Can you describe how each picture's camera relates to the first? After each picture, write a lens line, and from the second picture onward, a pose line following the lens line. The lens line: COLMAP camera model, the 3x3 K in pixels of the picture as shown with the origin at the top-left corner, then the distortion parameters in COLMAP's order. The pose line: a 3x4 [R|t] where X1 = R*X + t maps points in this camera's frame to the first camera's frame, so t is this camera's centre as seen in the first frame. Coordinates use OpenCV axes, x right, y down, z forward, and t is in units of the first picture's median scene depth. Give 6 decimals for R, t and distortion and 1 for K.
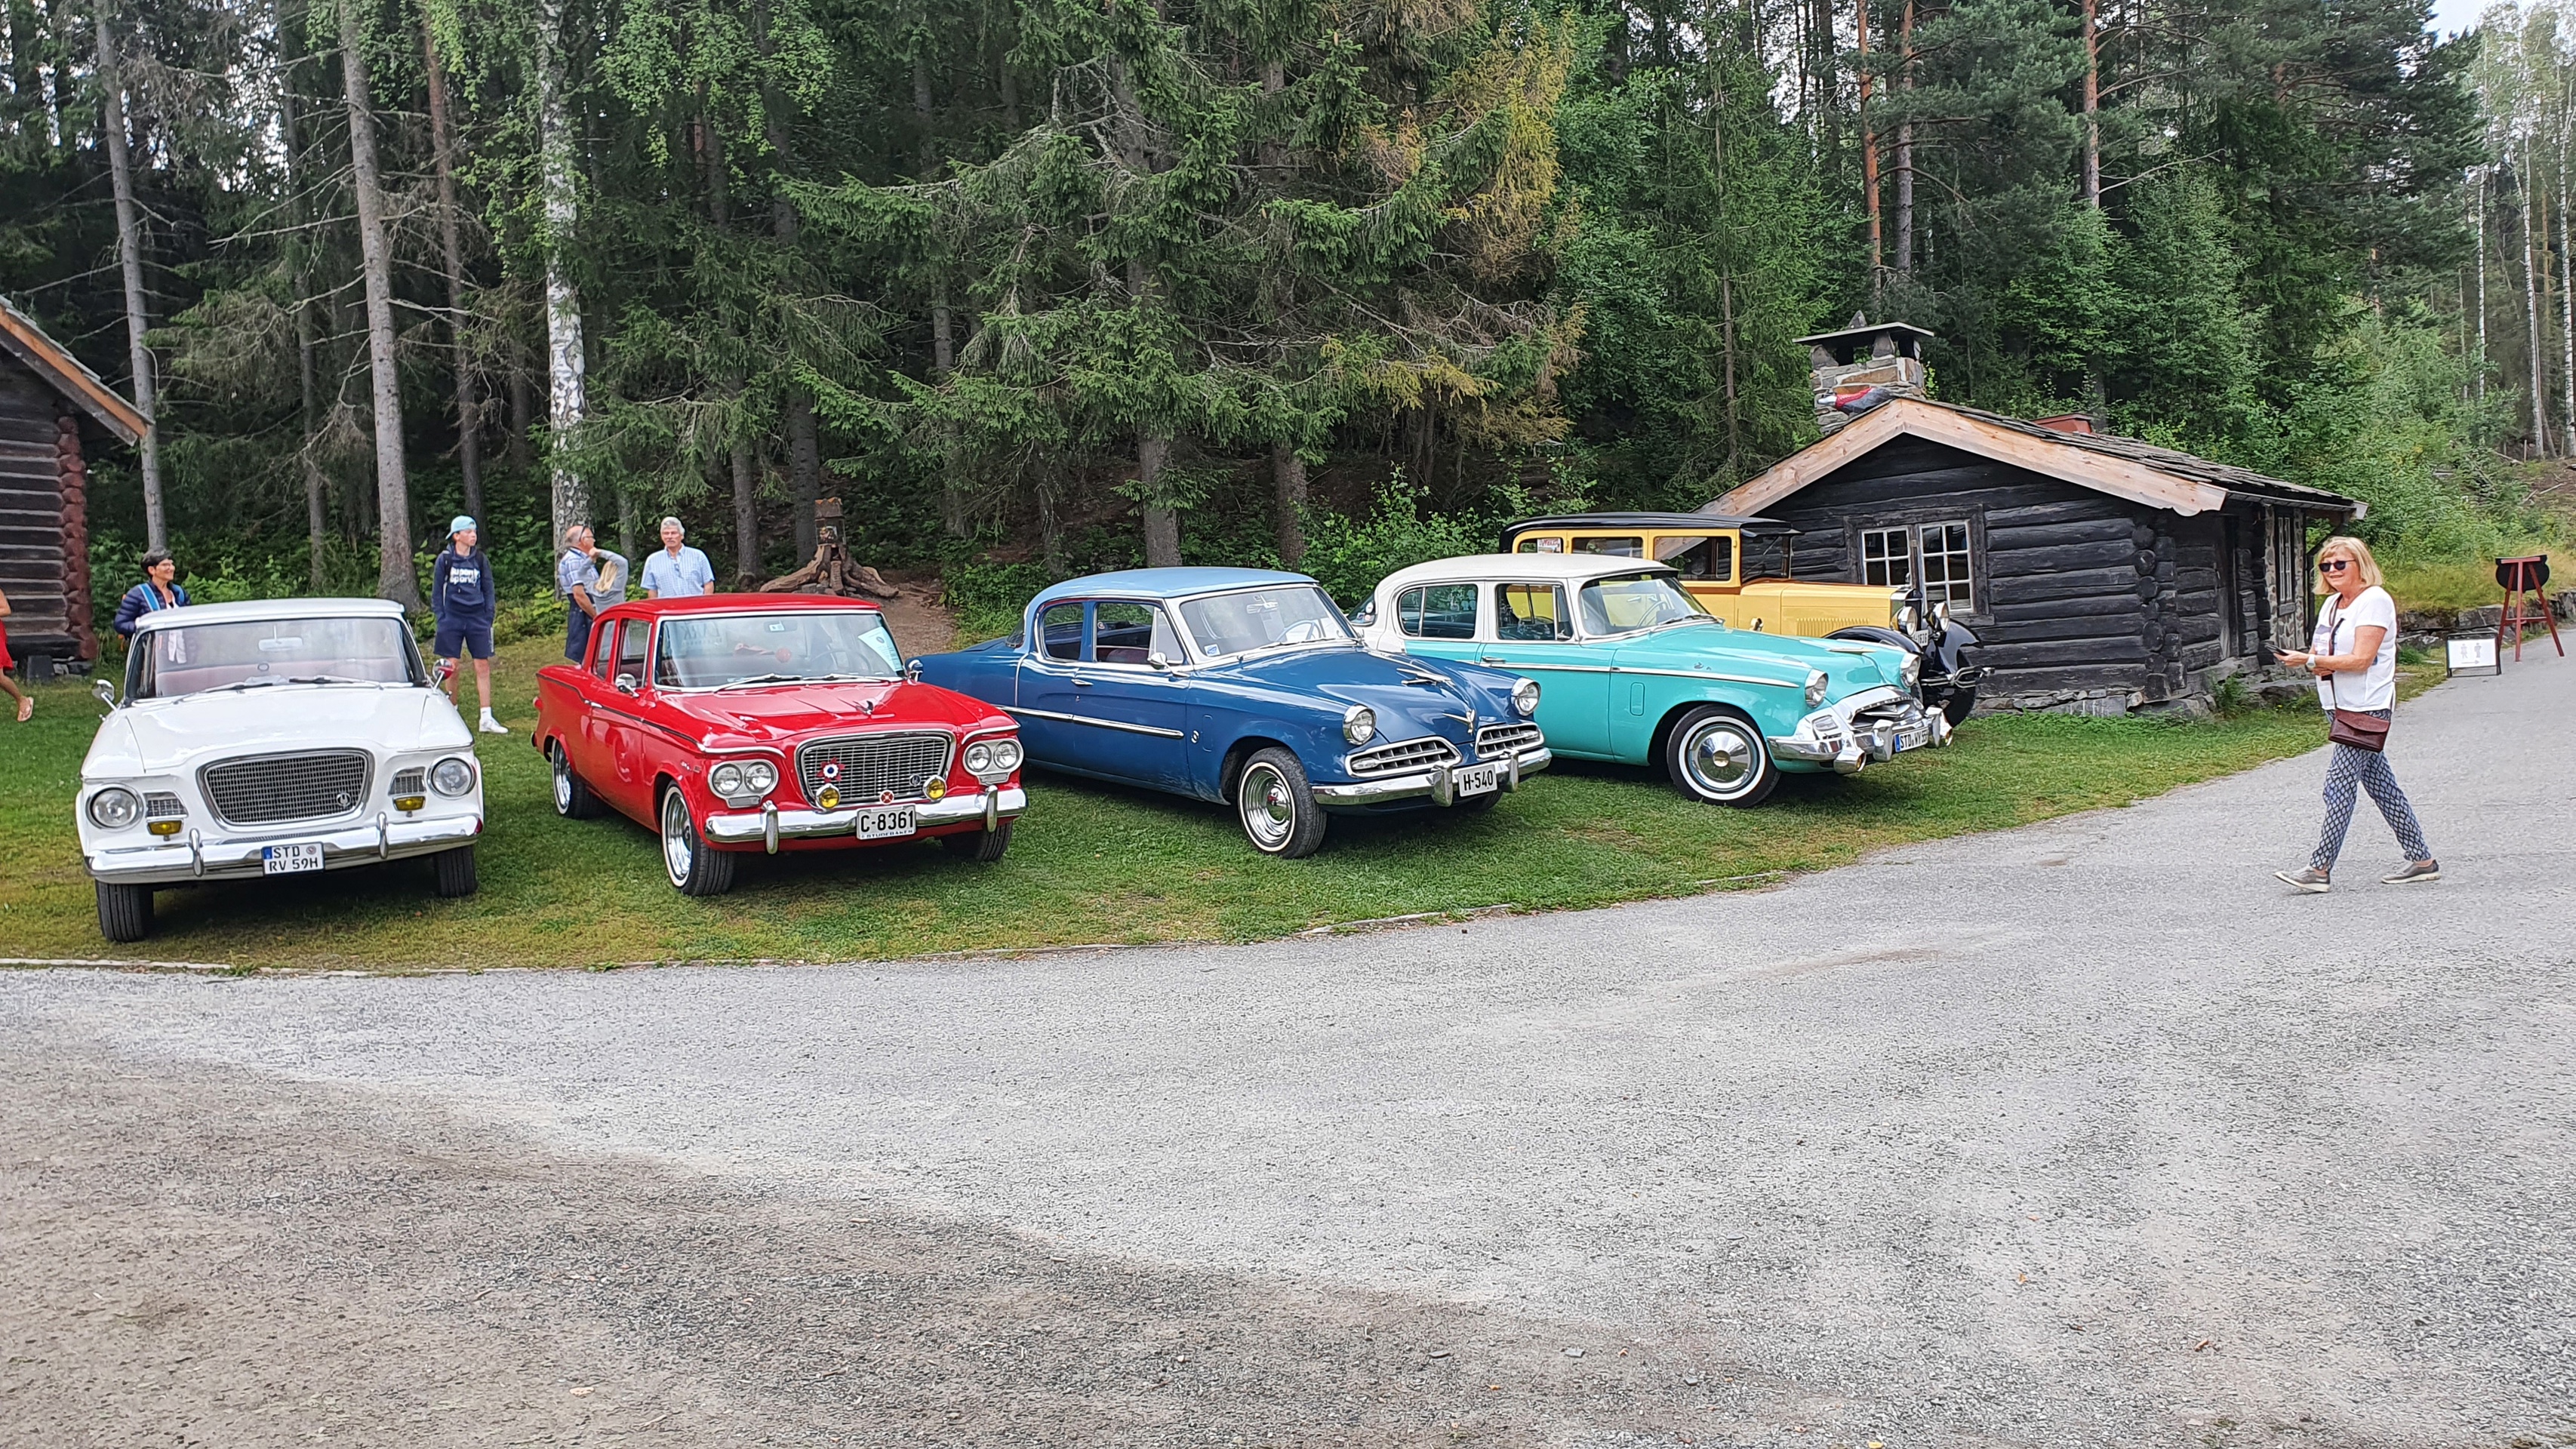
lens RADIAL K [[1975.4, 0, 1292.0], [0, 1975.4, 726.8], [0, 0, 1]] dist [0.010686, 0.013867]
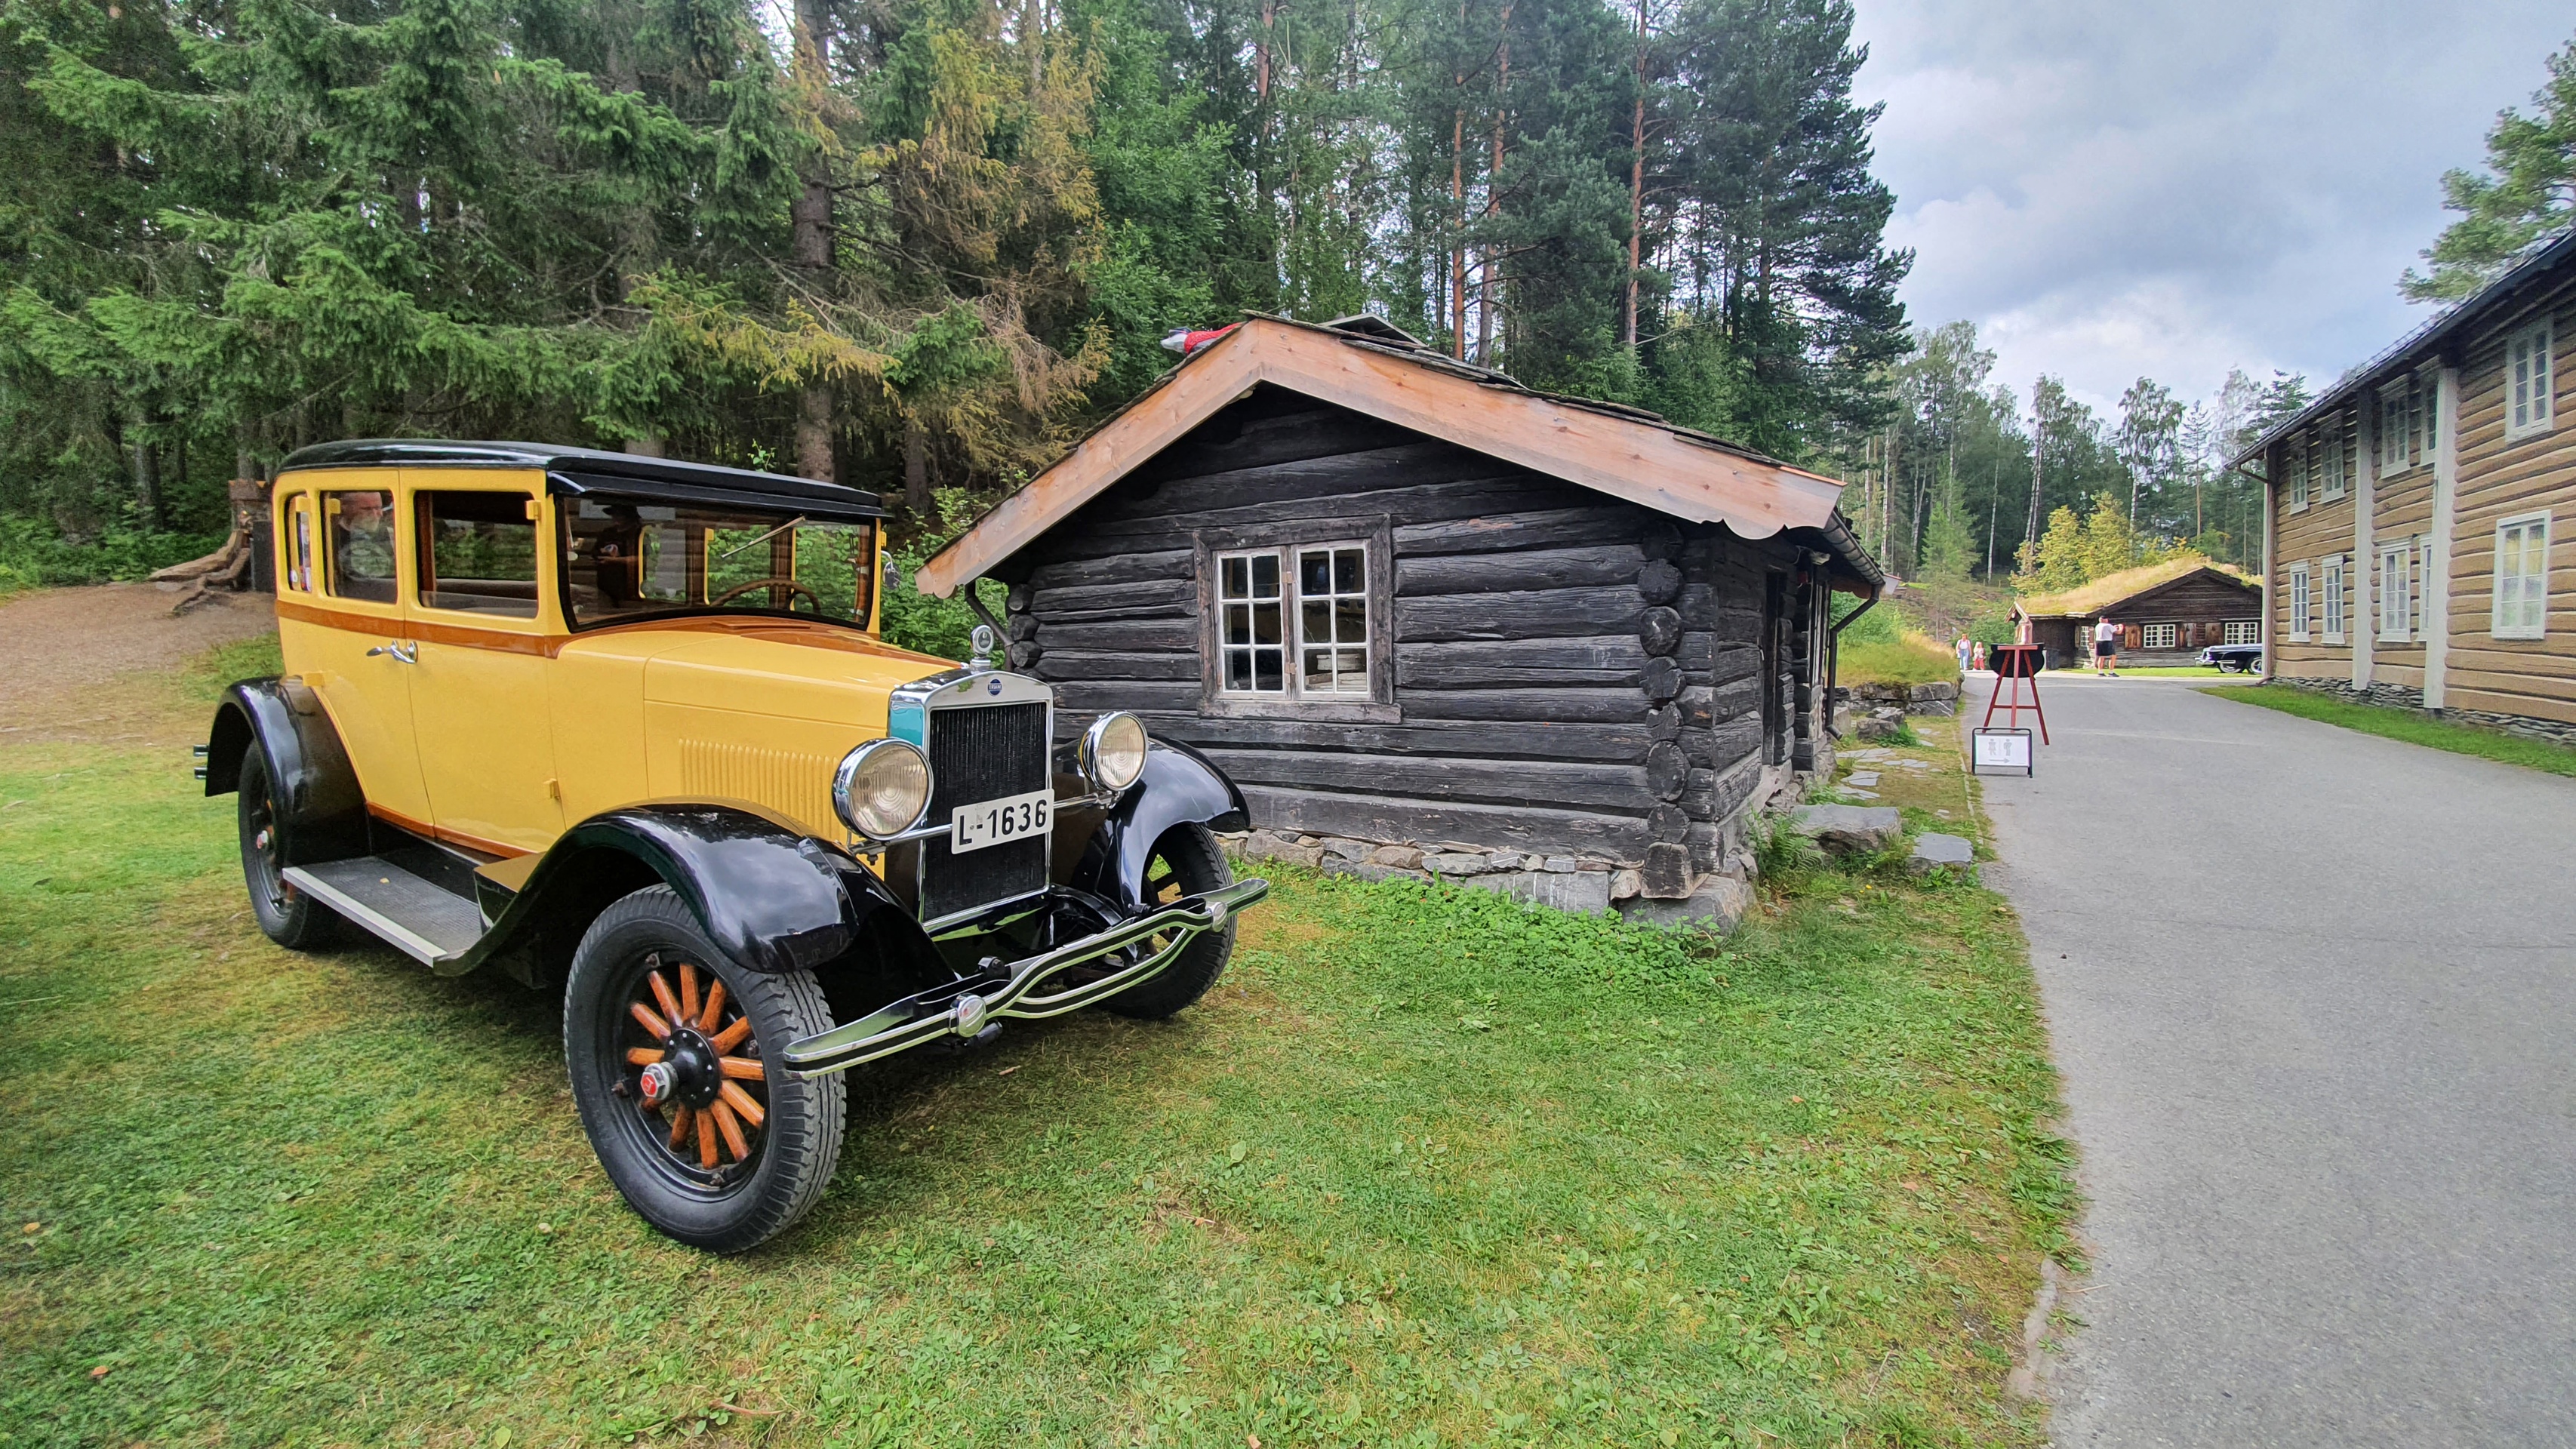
lens RADIAL K [[1003.8, 0, 1263.6], [0, 1003.8, 714.4], [0, 0, 1]] dist [-0.001598, -0.000573]
pose [[0.997747, 0.051252, 0.043293, 0.303516], [-0.052349, 0.998326, 0.024580, -0.059537], [-0.041961, -0.026790, 0.998760, 0.709803]]
